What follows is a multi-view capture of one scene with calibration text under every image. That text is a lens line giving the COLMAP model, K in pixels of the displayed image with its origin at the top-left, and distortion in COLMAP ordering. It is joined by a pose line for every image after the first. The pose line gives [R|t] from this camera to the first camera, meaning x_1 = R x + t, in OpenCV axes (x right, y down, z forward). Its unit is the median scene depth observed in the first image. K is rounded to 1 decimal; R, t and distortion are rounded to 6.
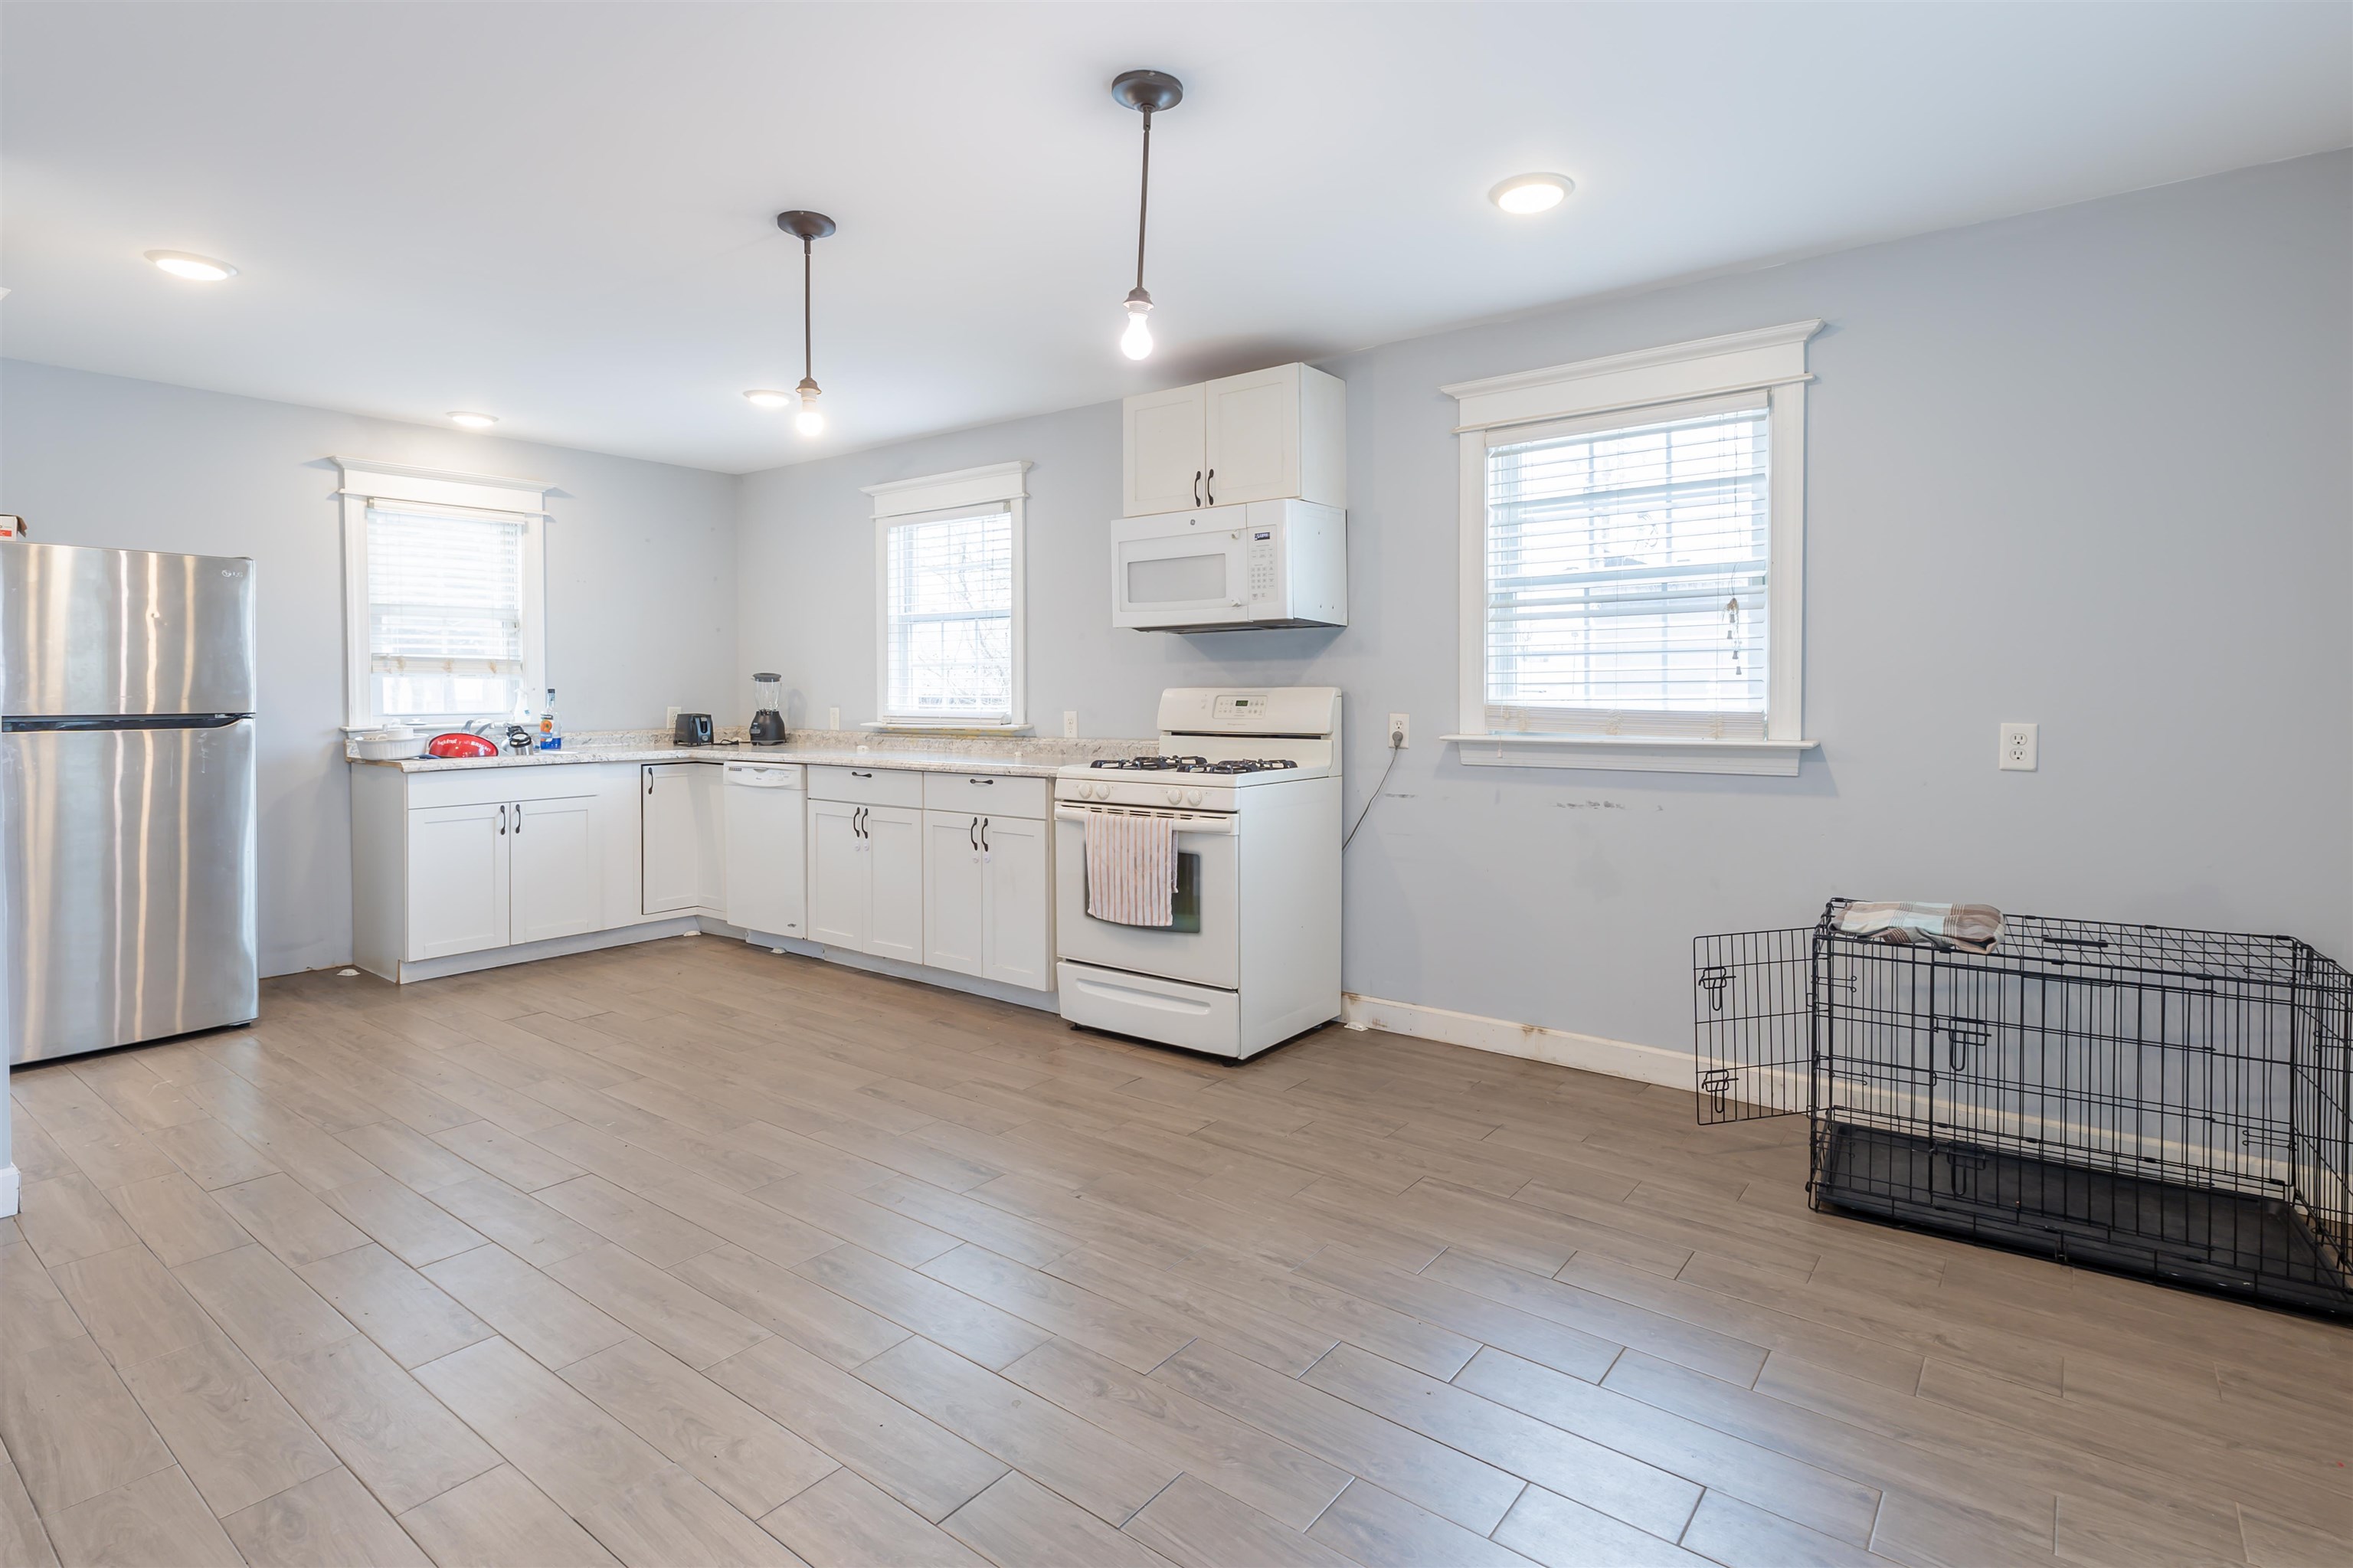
lens RADIAL K [[1166.1, 0, 1174.7], [0, 1166.1, 687.3], [0, 0, 1]] dist [-0.003599, -0.000119]
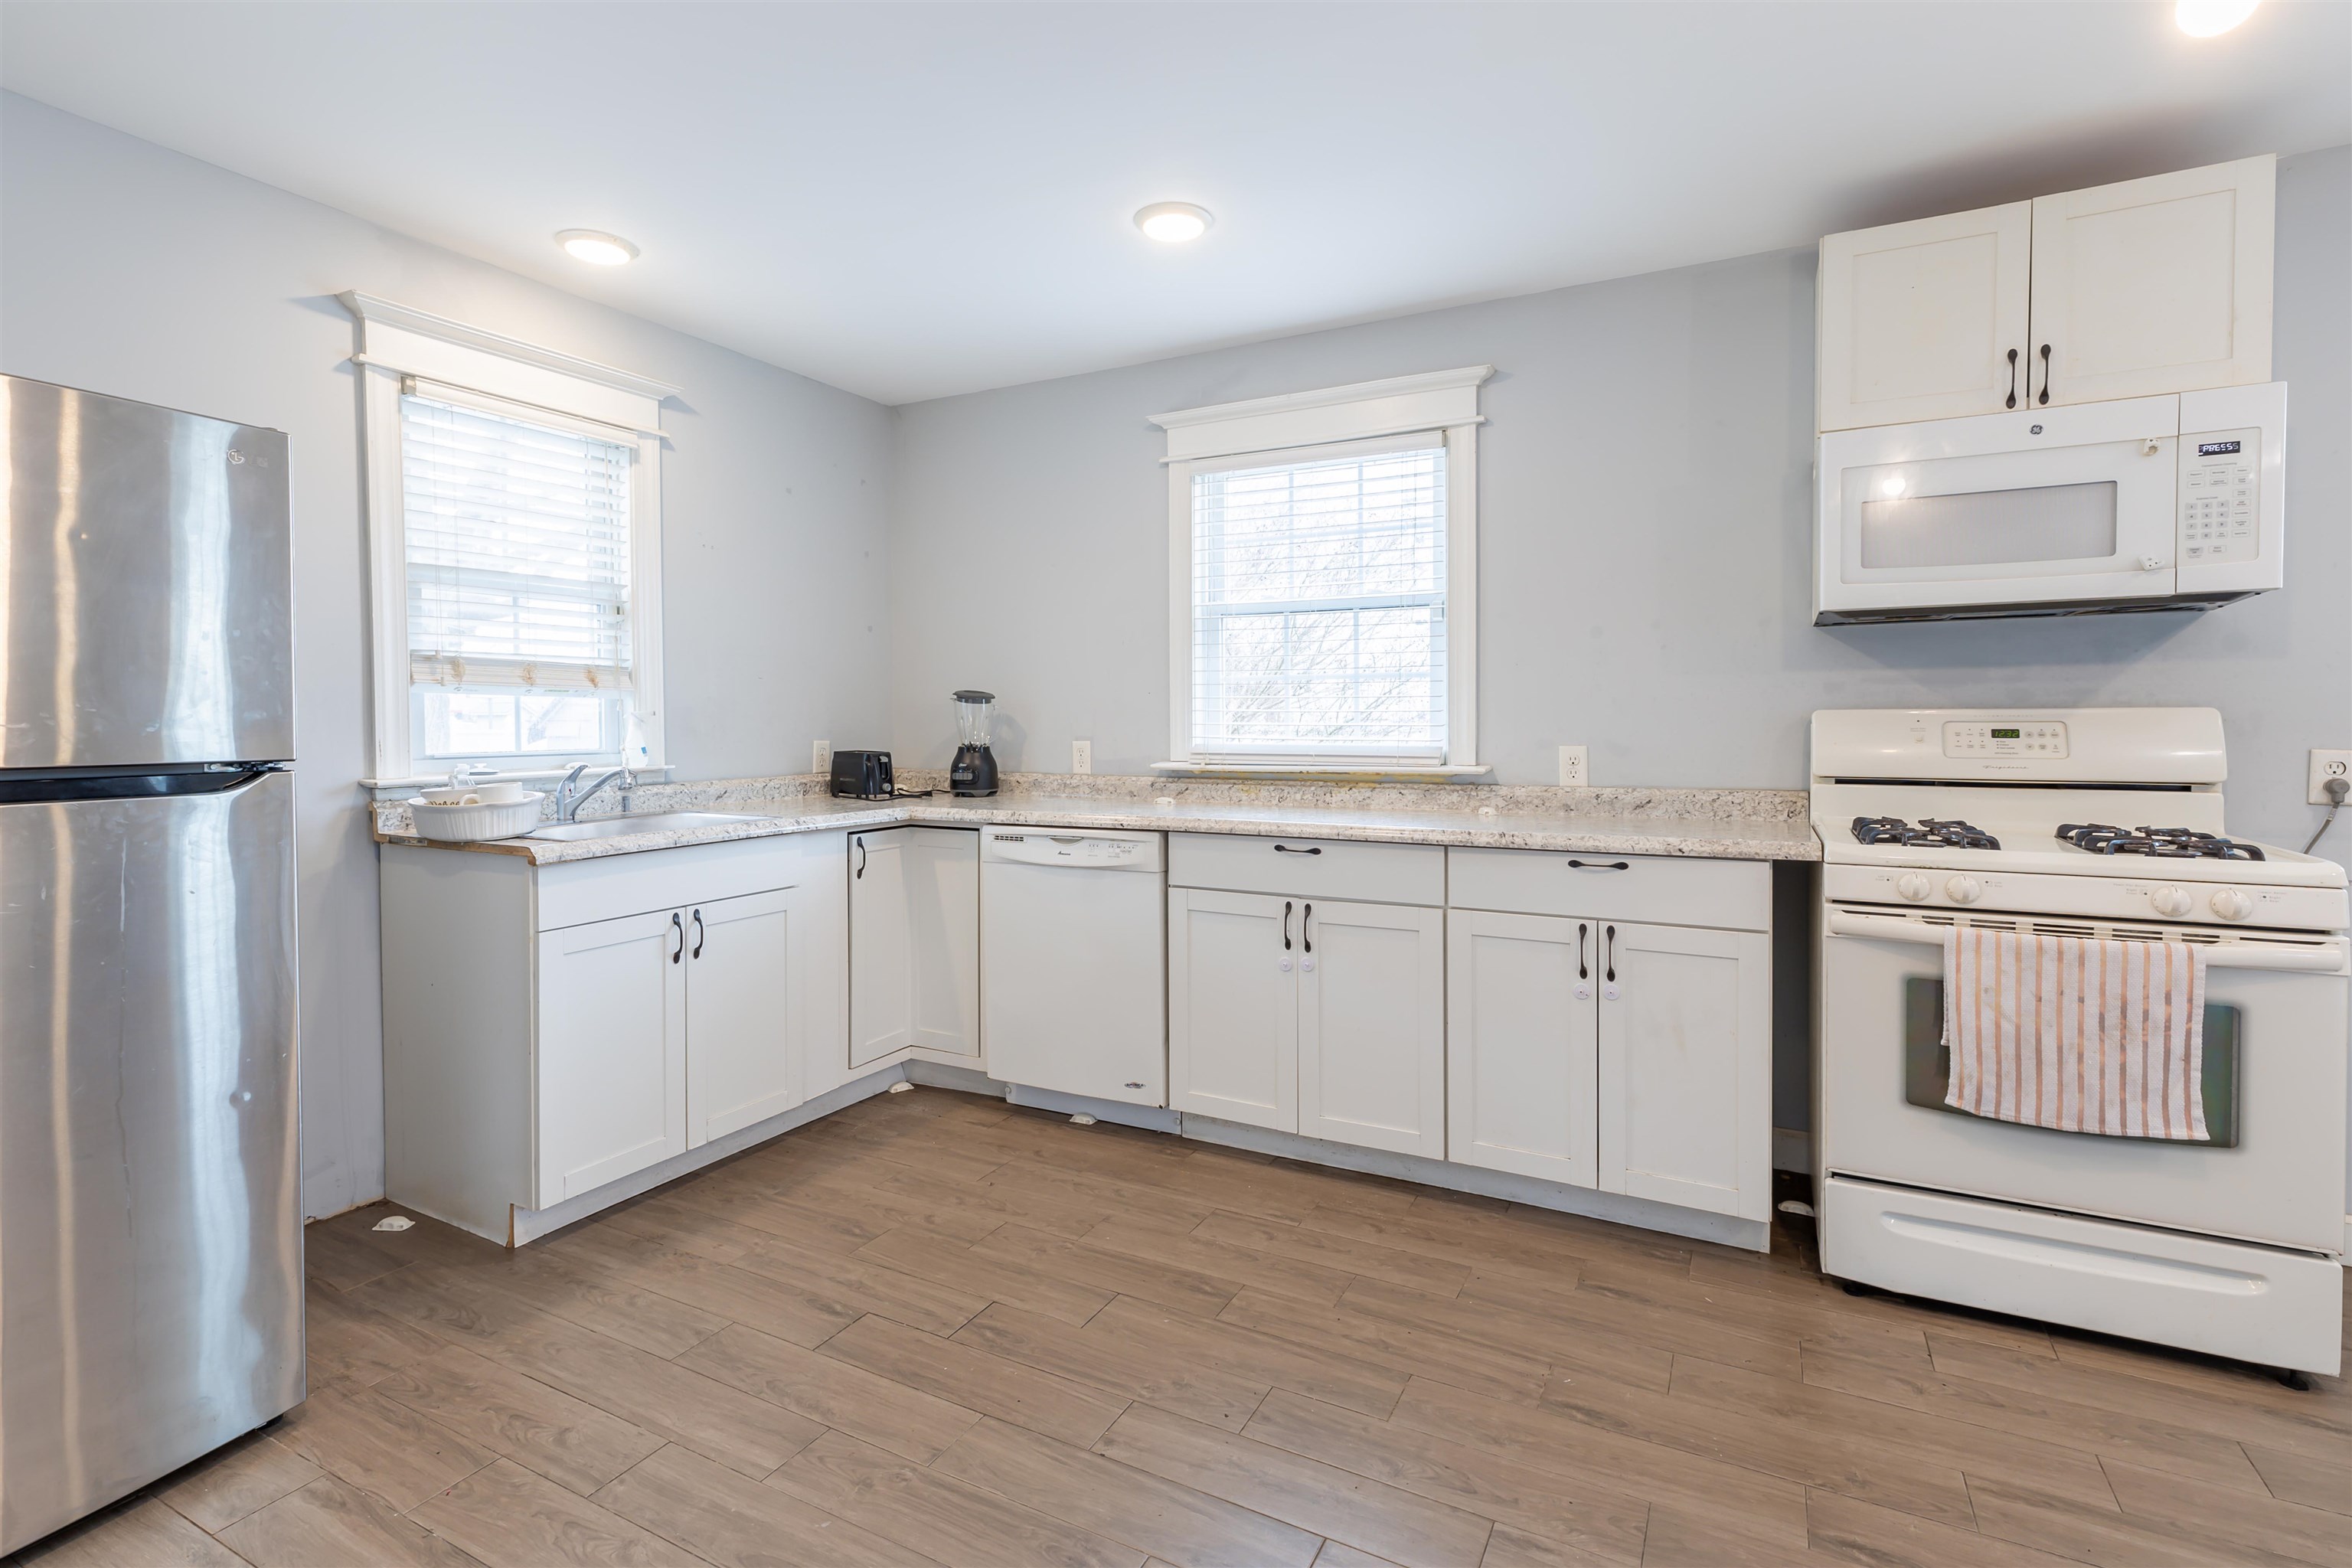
lens RADIAL K [[1088.5, 0, 1090.9], [0, 1088.5, 728.2], [0, 0, 1]] dist [0.004059, 0.000002]
pose [[0.988750, -0.001877, 0.149568, -0.441373], [0.000372, 0.999949, 0.010086, 0.003992], [-0.149580, -0.009917, 0.988700, 0.421794]]
